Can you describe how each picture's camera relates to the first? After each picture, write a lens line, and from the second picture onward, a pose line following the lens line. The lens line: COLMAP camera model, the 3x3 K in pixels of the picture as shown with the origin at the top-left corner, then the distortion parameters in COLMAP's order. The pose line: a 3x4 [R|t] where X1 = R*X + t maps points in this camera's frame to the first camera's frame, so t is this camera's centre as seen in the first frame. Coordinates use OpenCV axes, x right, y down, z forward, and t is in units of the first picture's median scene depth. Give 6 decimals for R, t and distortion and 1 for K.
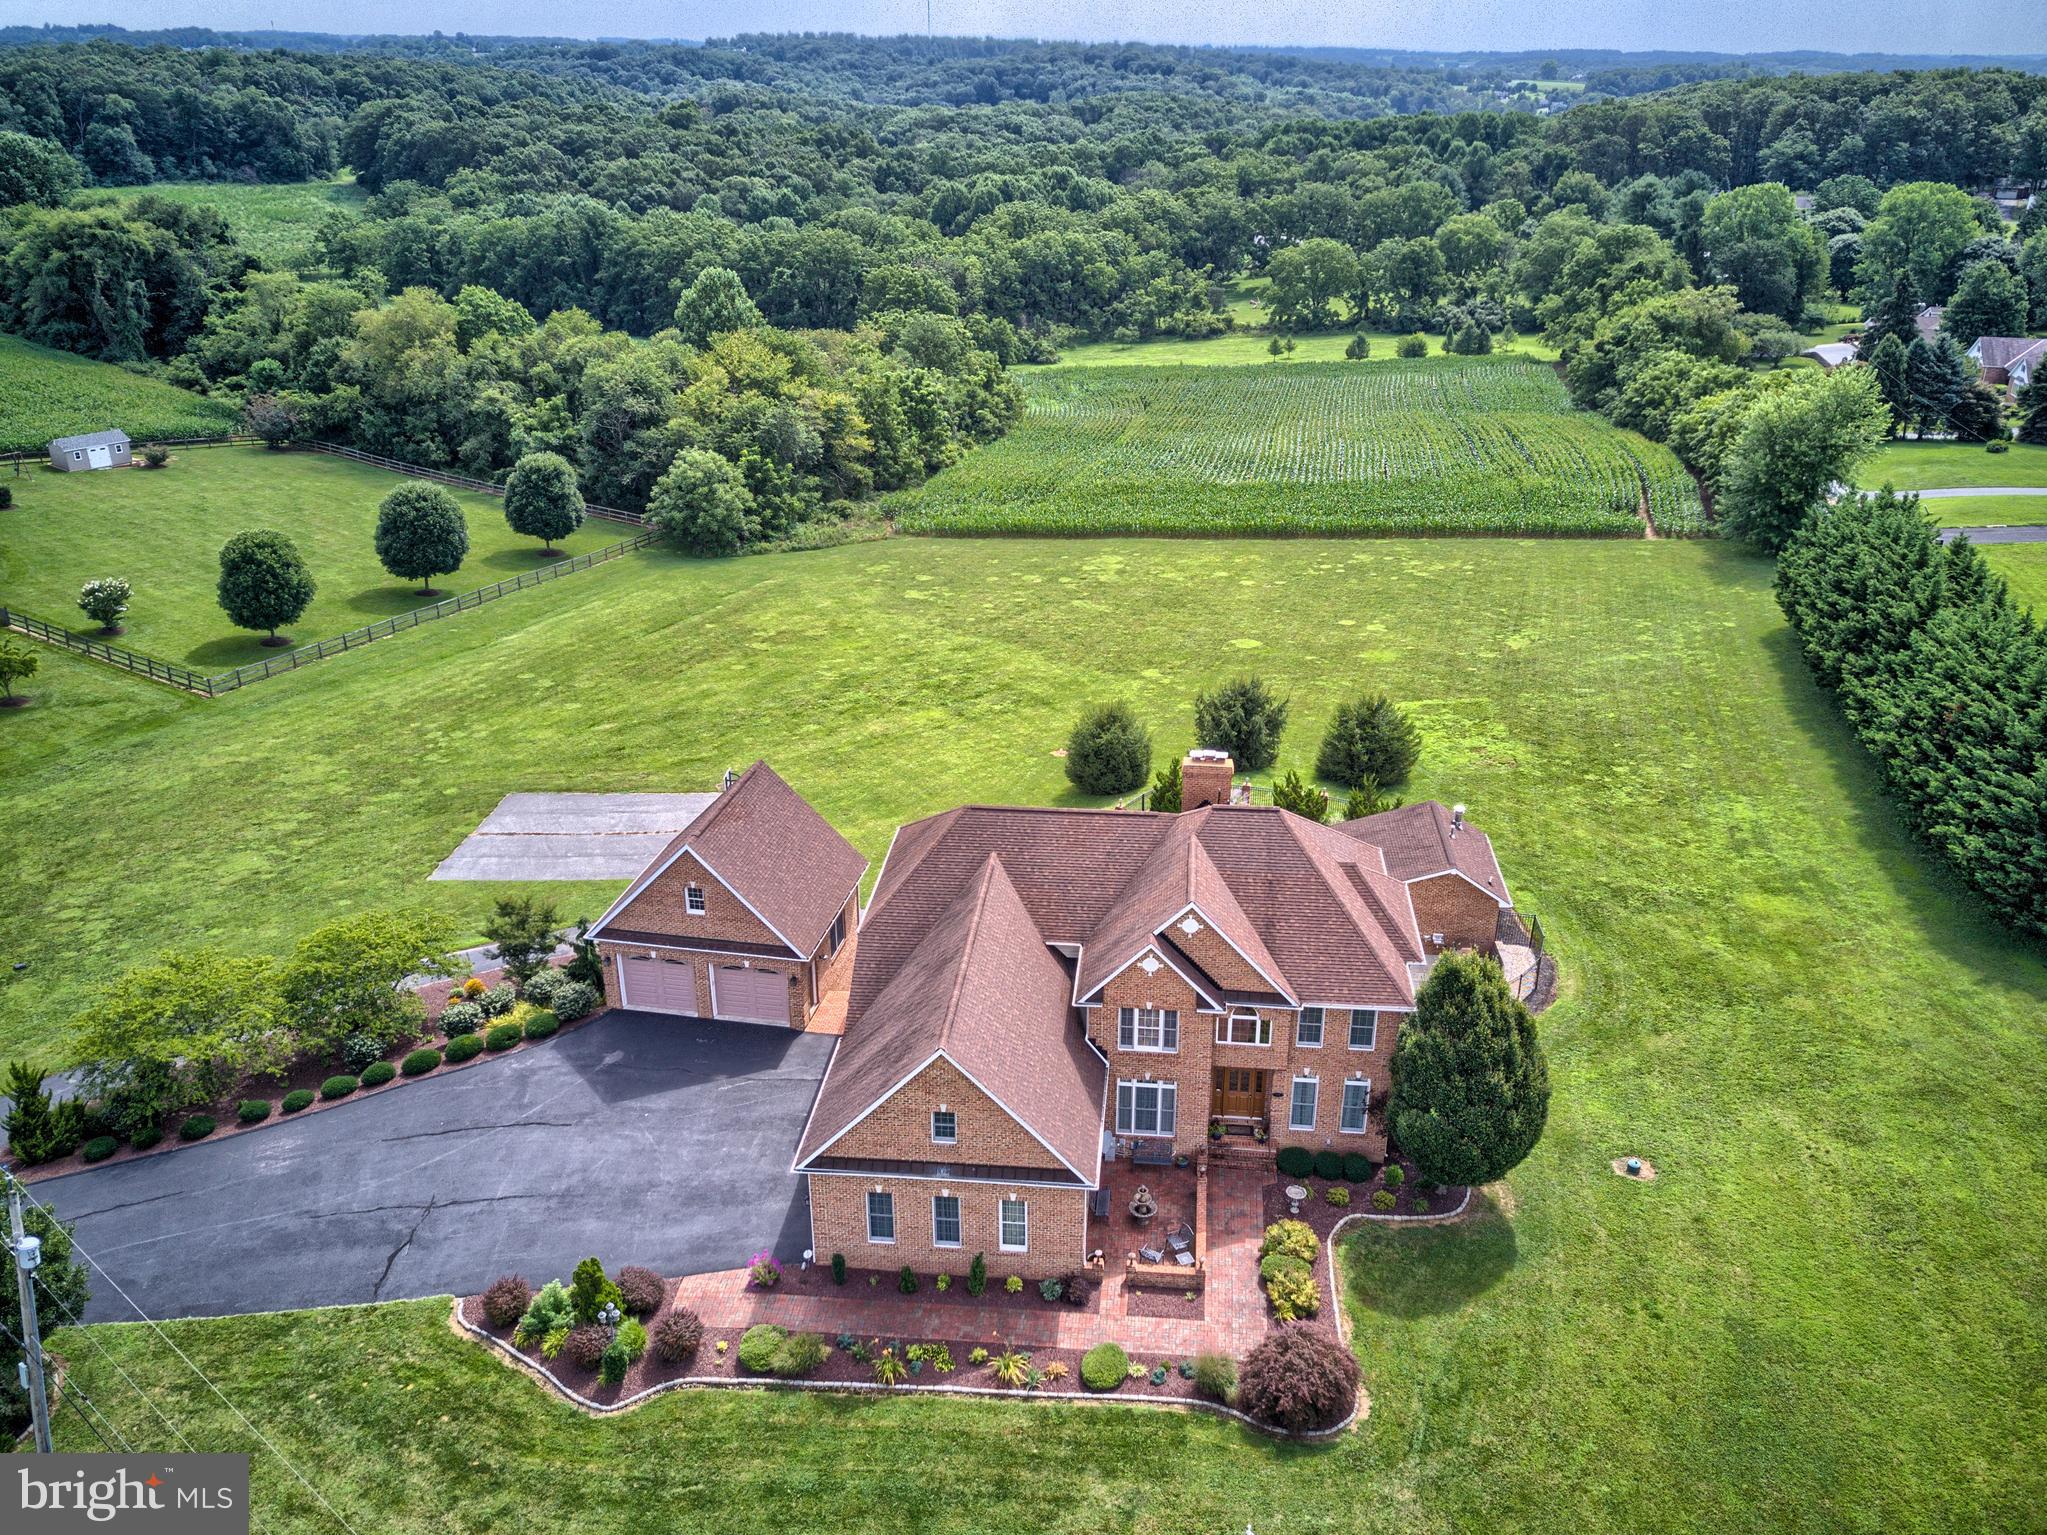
lens RADIAL K [[1600.8, 0, 1031.0], [0, 1600.8, 761.6], [0, 0, 1]] dist [0.008995, -0.005748]
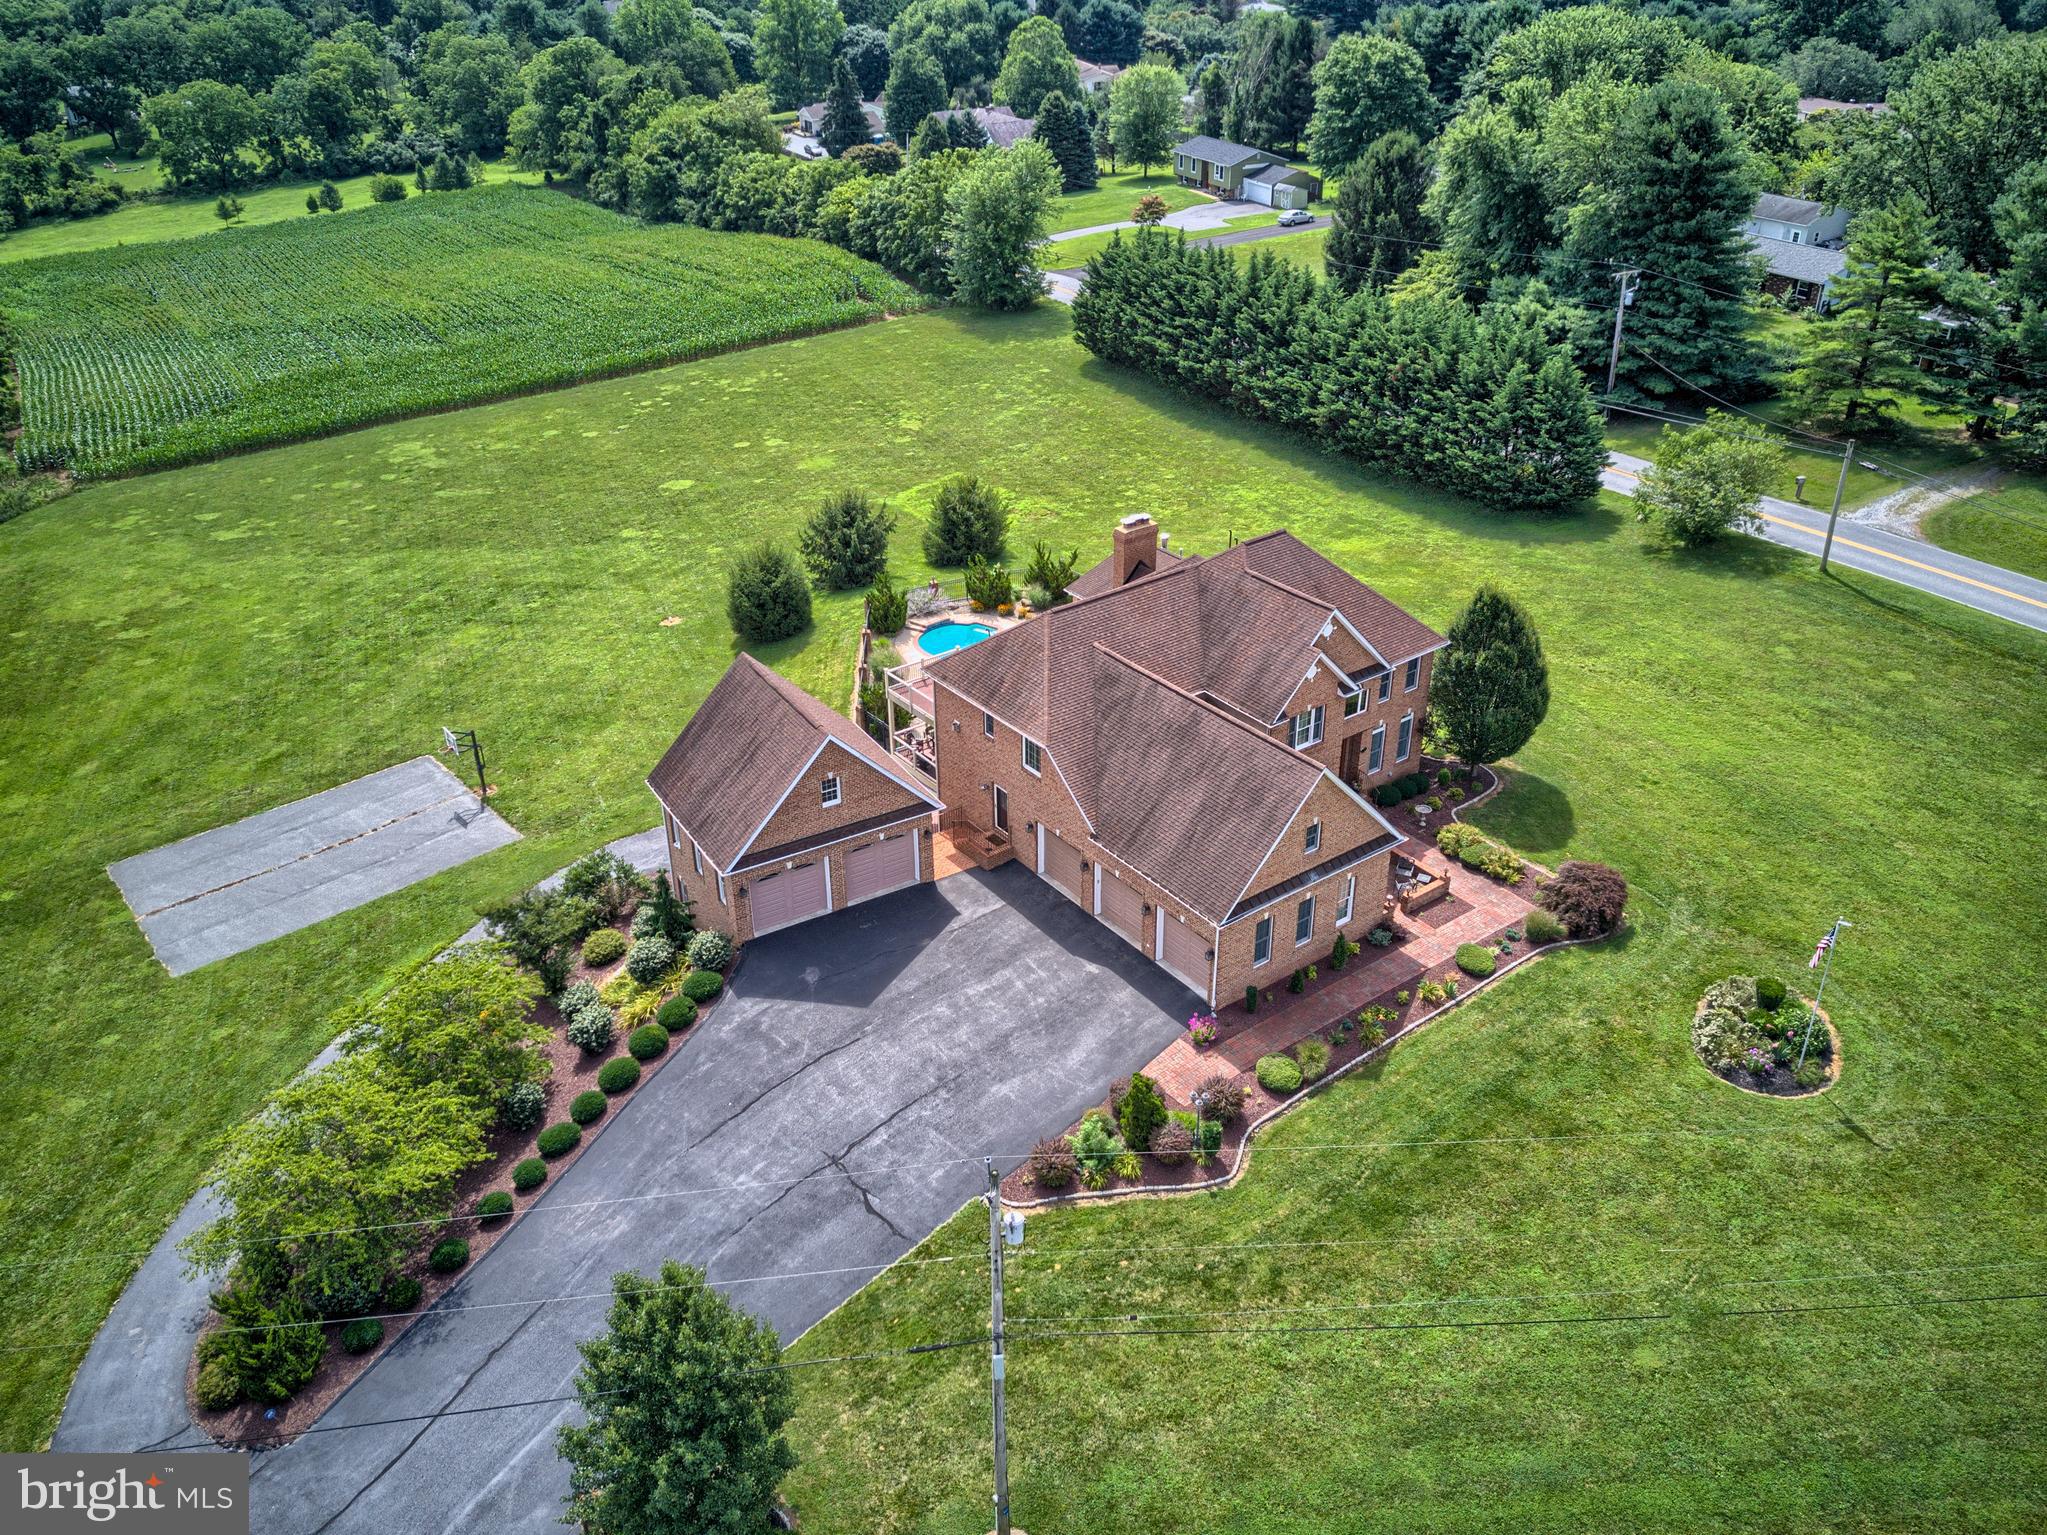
lens RADIAL K [[1600.8, 0, 1031.0], [0, 1600.8, 761.6], [0, 0, 1]] dist [0.008995, -0.005748]
pose [[0.741053, -0.336397, 0.581100, -0.381814], [0.278468, 0.941484, 0.189903, -0.045242], [-0.610979, 0.021089, 0.791366, 0.090699]]
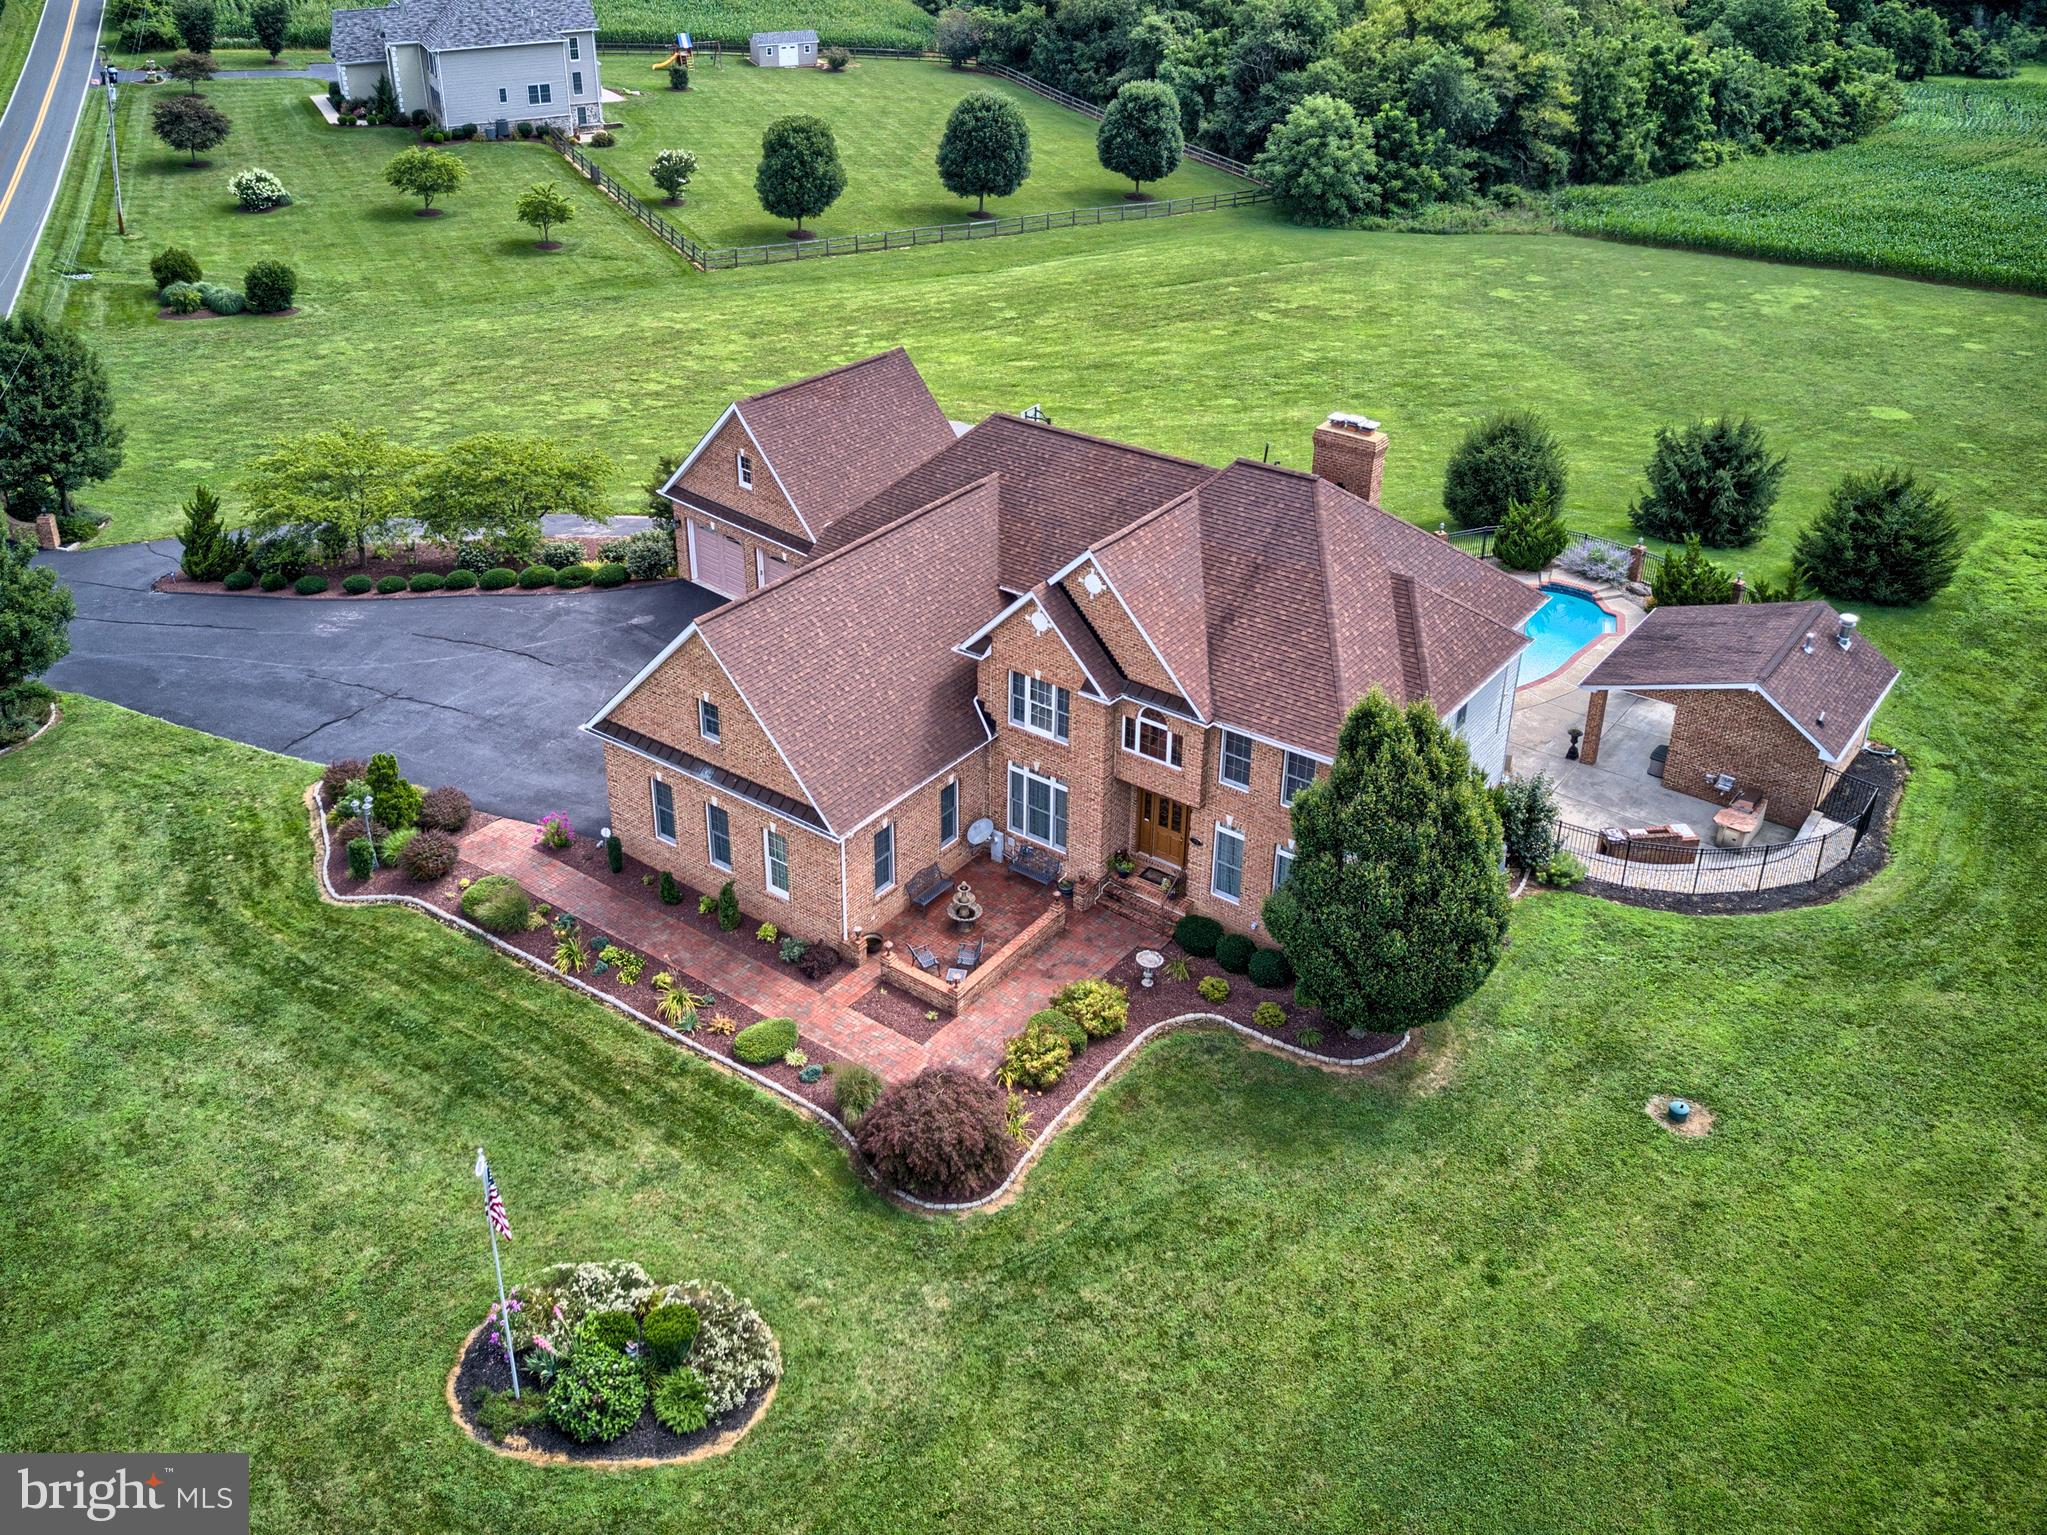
lens RADIAL K [[1790.1, 0, 922.9], [0, 1790.1, 663.3], [0, 0, 1]] dist [0.054636, -0.186911]
pose [[0.836318, 0.248397, -0.488745, 0.221399], [-0.210245, 0.968625, 0.132526, 0.020943], [0.506330, -0.008077, 0.862302, 0.104492]]
